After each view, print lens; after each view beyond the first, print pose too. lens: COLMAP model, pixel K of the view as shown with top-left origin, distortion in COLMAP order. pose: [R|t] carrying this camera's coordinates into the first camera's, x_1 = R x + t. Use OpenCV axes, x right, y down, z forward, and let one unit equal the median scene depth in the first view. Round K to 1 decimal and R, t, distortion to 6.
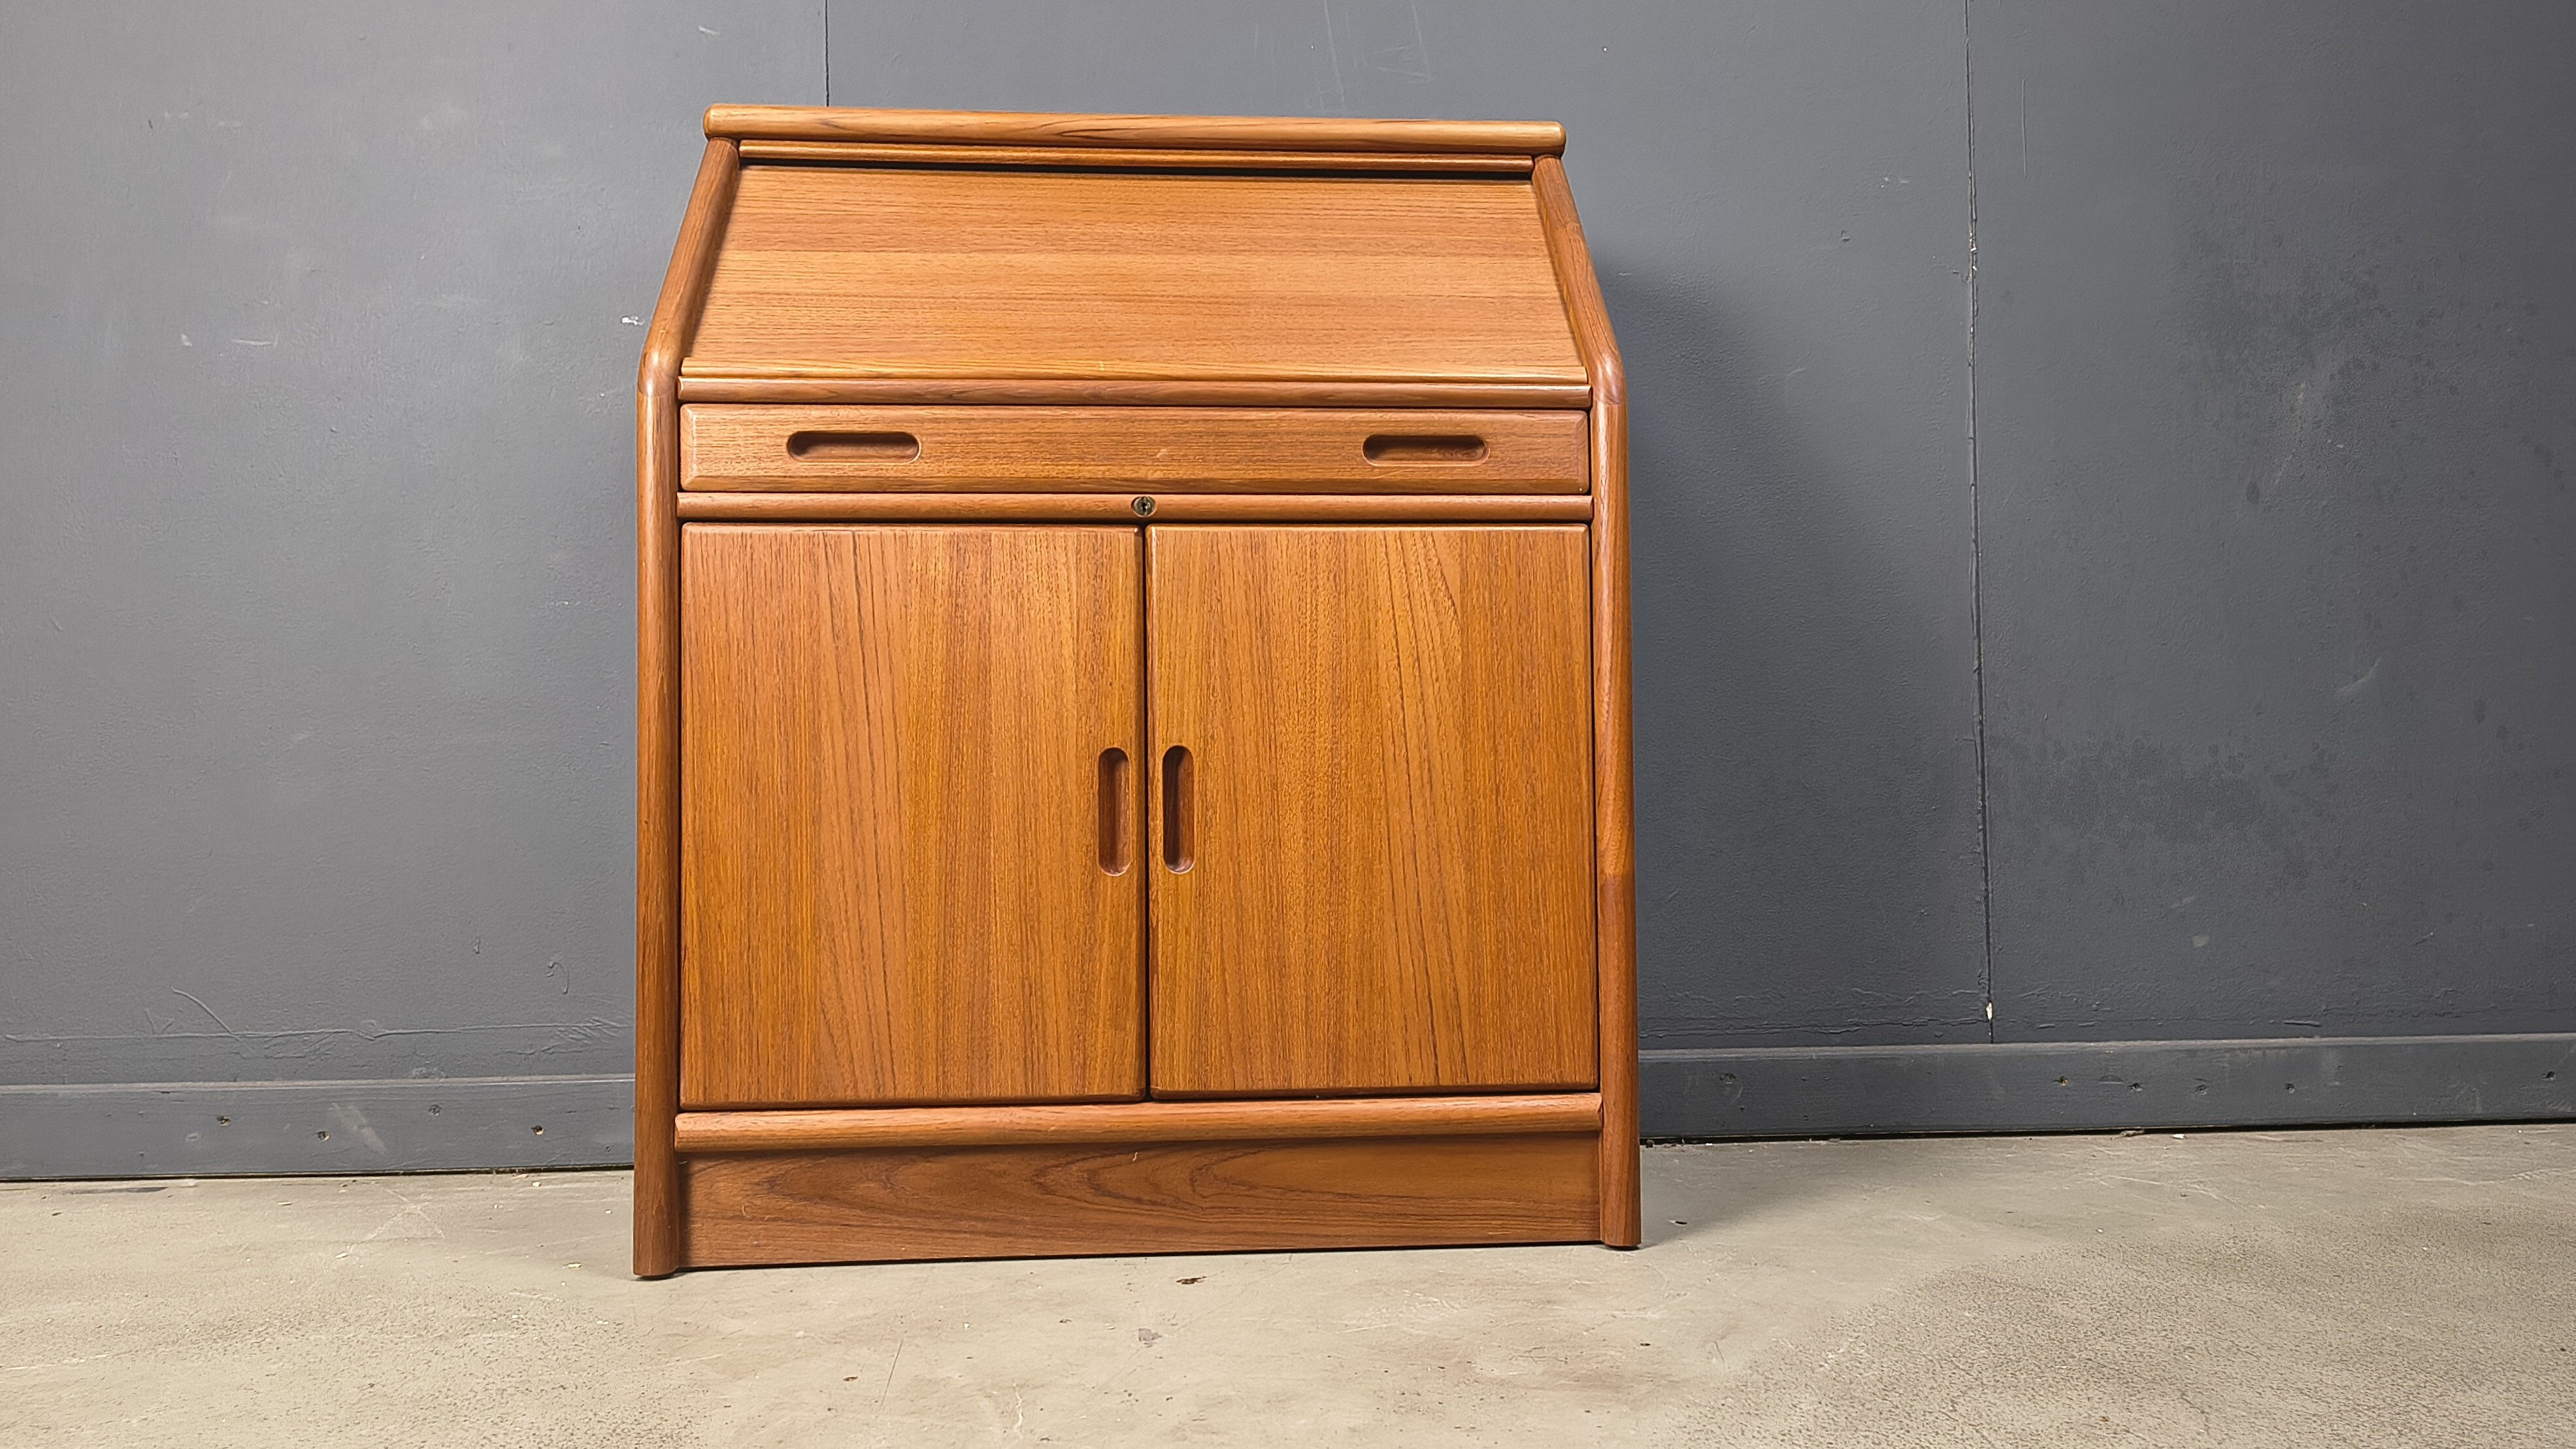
lens RADIAL K [[1844.0, 0, 1297.5], [0, 1844.0, 762.2], [0, 0, 1]] dist [0.043084, -0.057357]
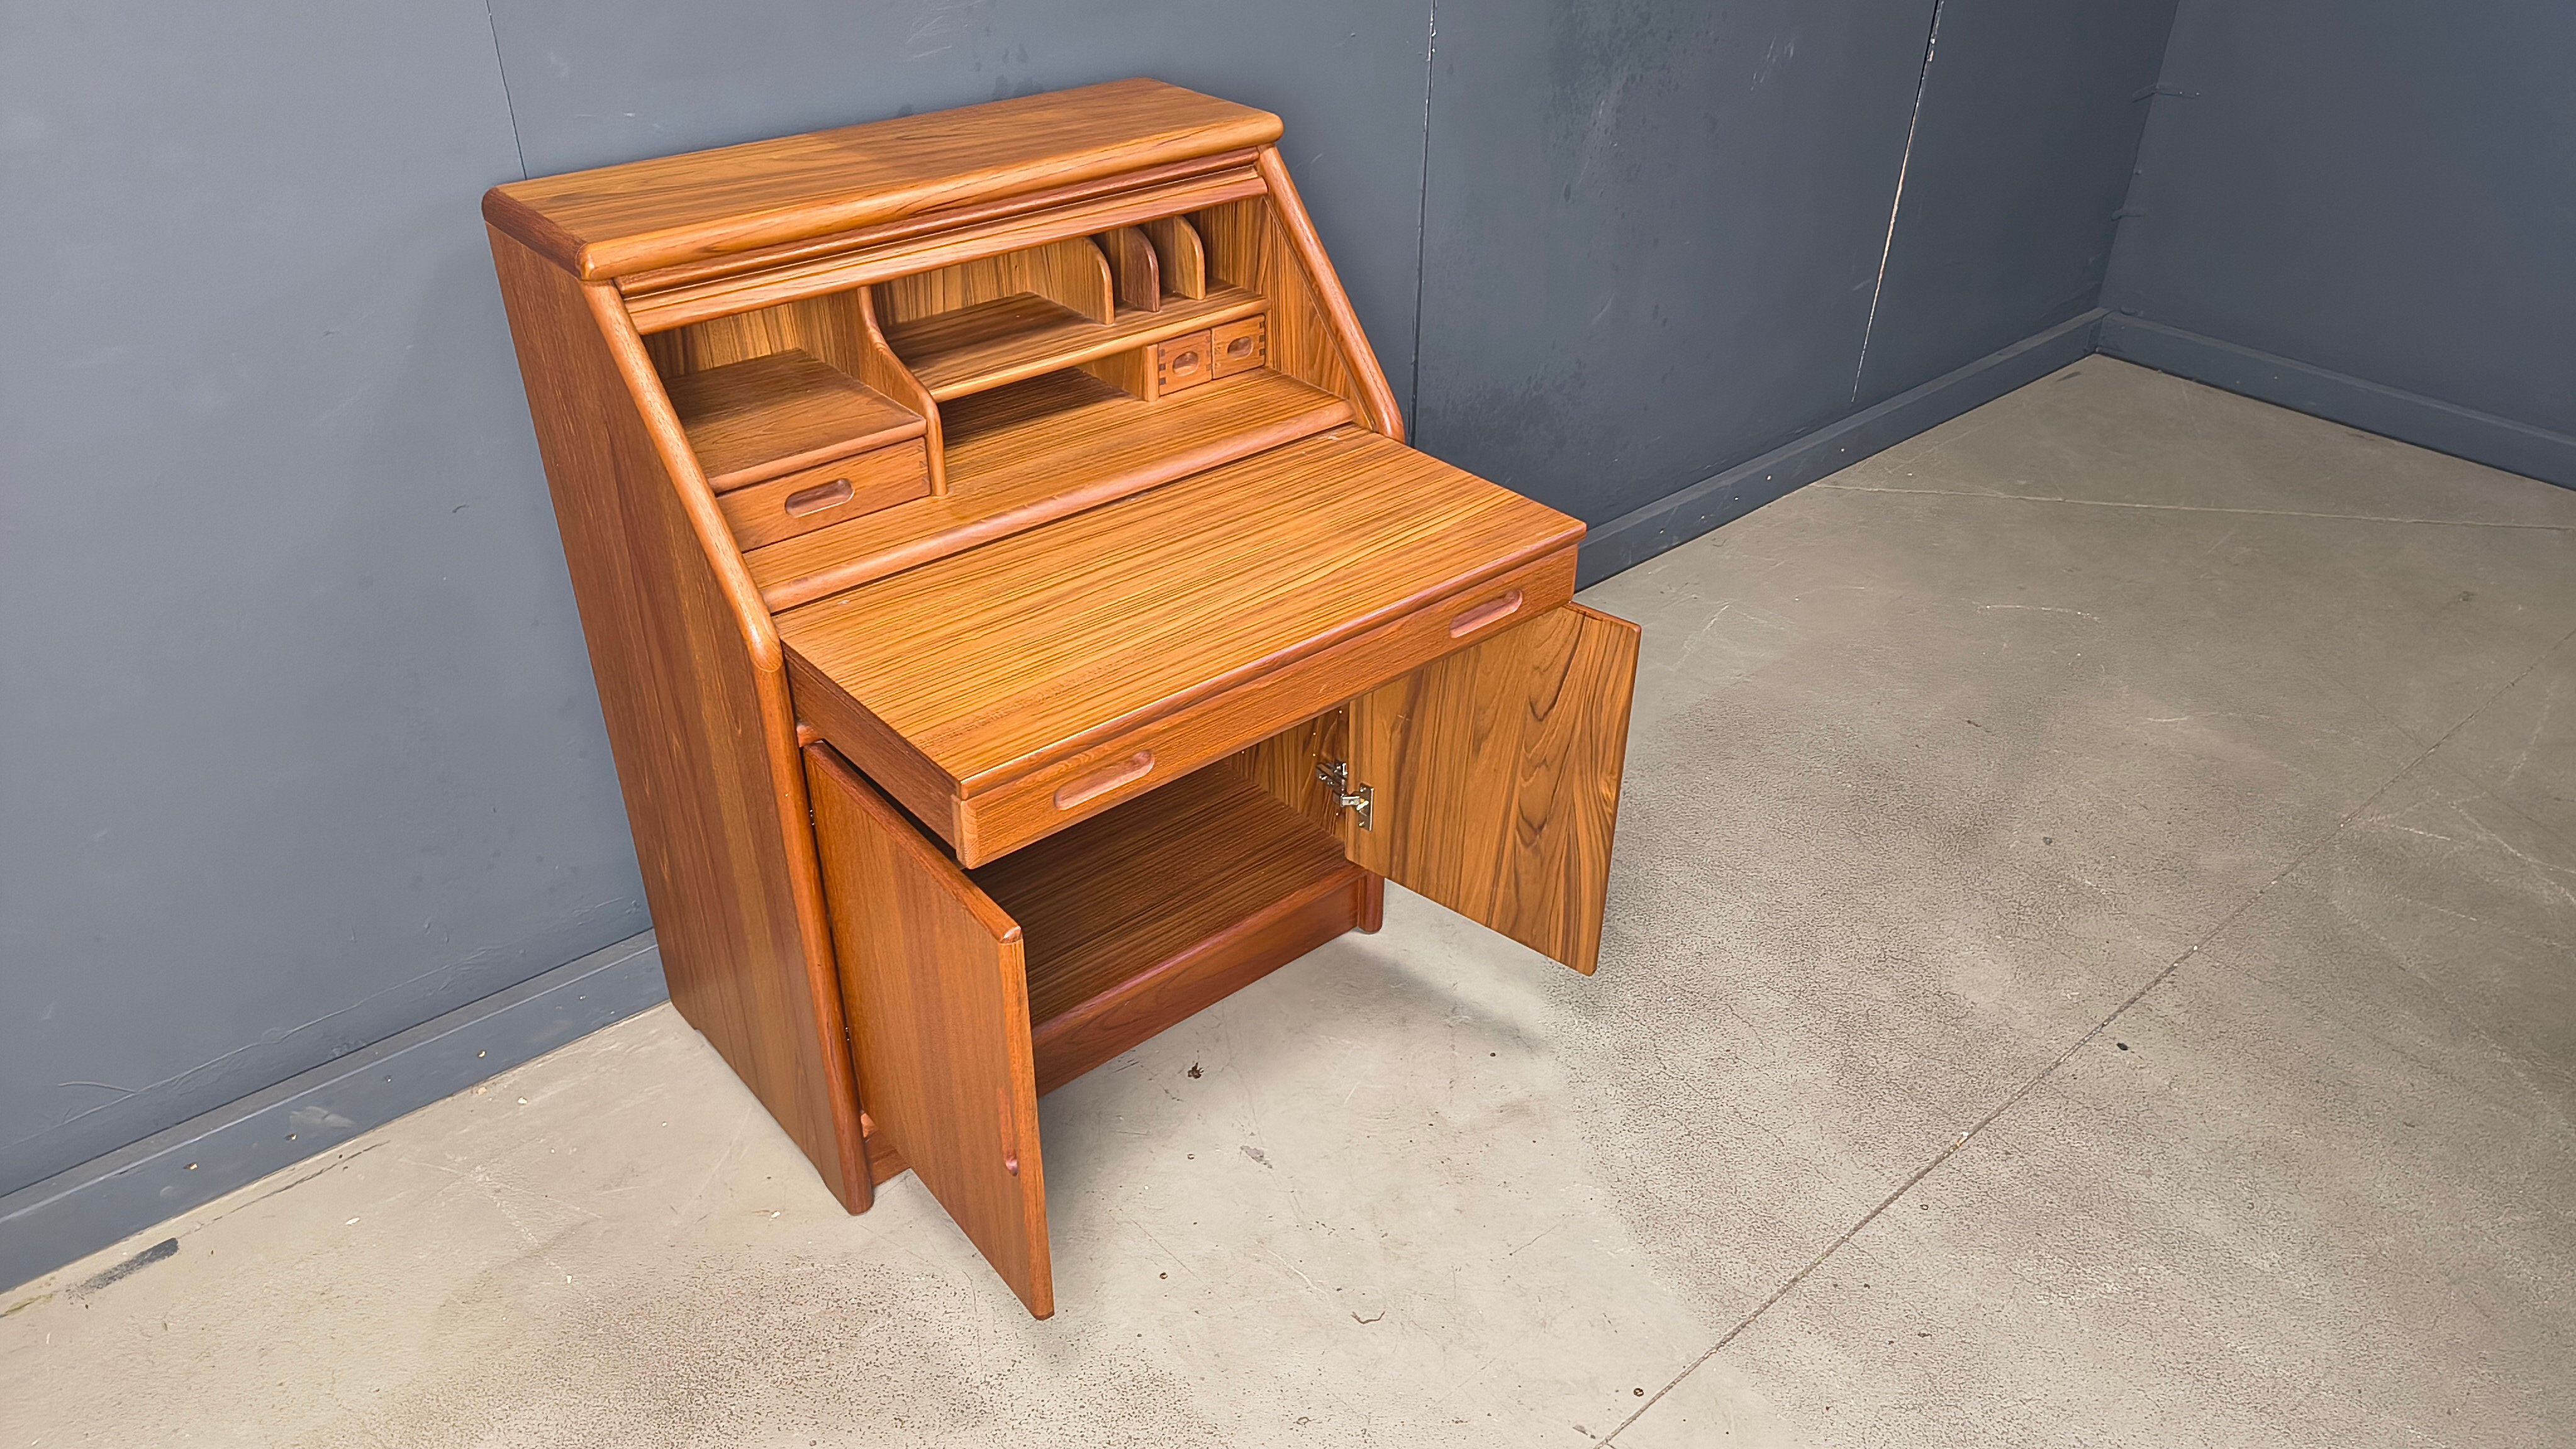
lens RADIAL K [[1772.0, 0, 1258.1], [0, 1772.0, 752.0], [0, 0, 1]] dist [0.046033, -0.061652]
pose [[0.812263, -0.306089, 0.496526, -0.636402], [-0.029351, 0.828722, 0.558891, -0.740582], [-0.582552, -0.468540, 0.664156, 0.083434]]
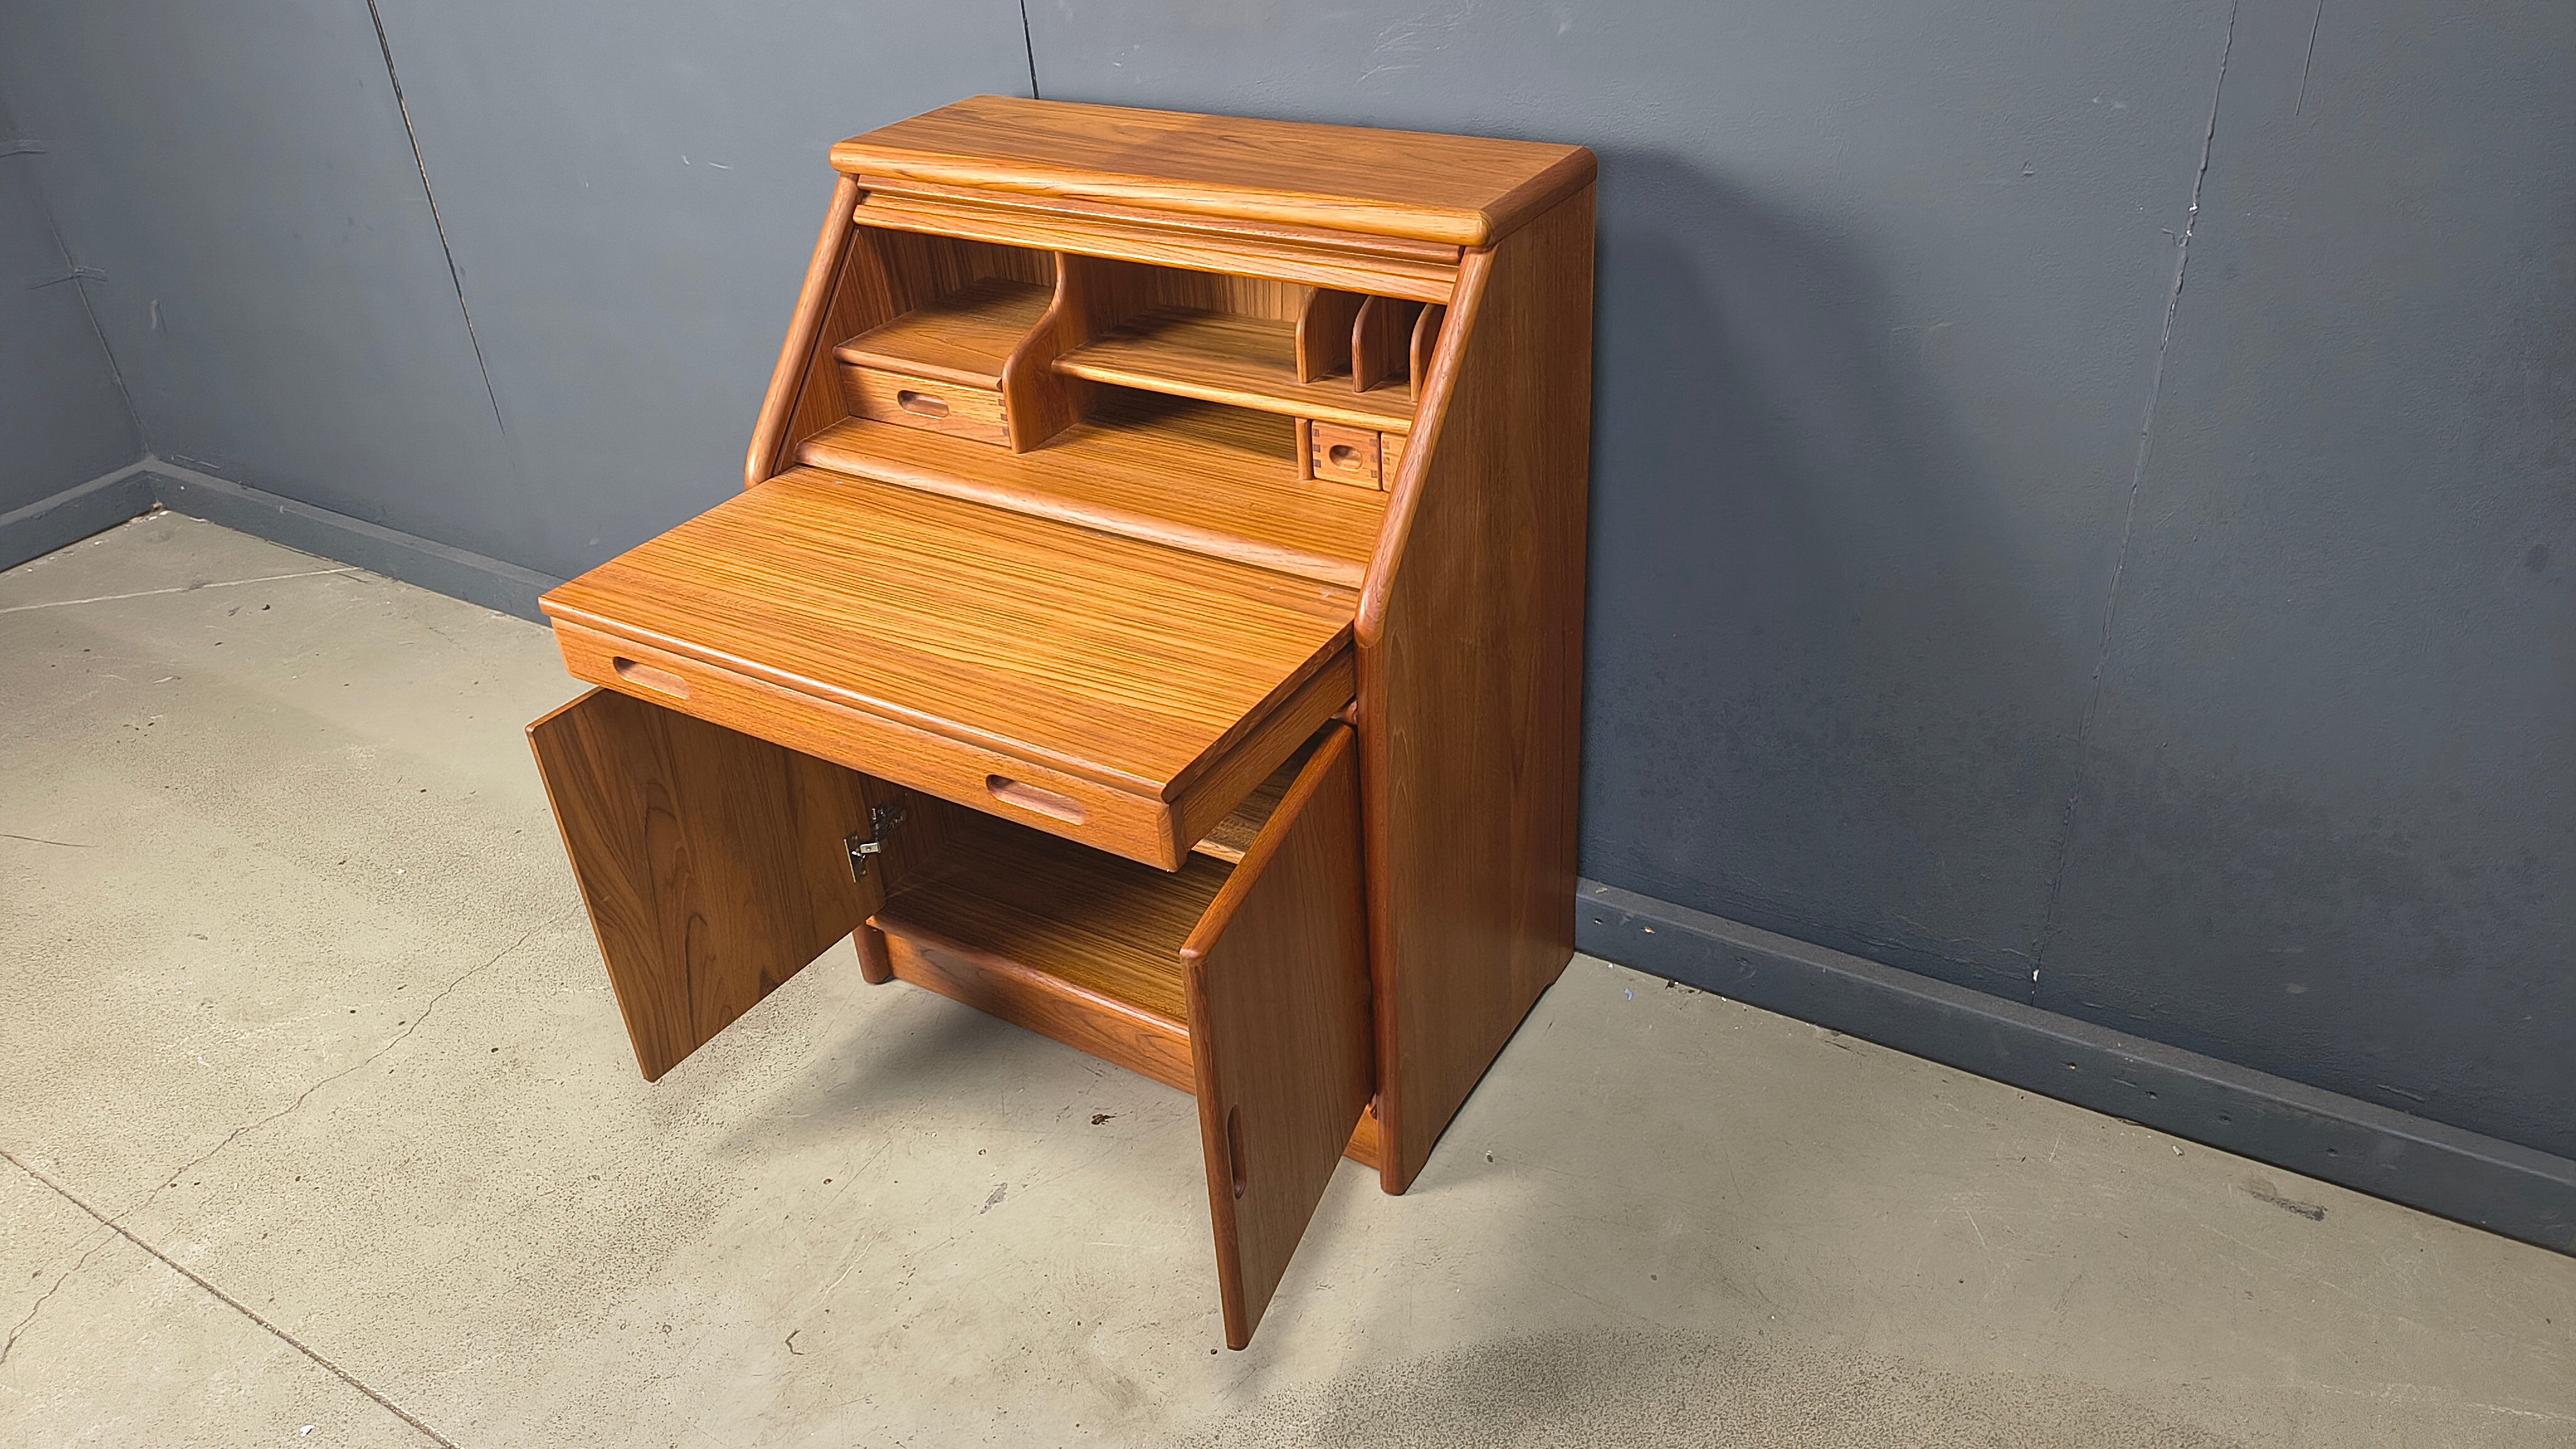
lens RADIAL K [[1772.0, 0, 1301.0], [0, 1772.0, 713.6], [0, 0, 1]] dist [0.046033, -0.061652]
pose [[0.814279, 0.270509, -0.513589, 0.687372], [0.070964, 0.831750, 0.550596, -0.737538], [0.576119, -0.484785, 0.658080, 0.273757]]
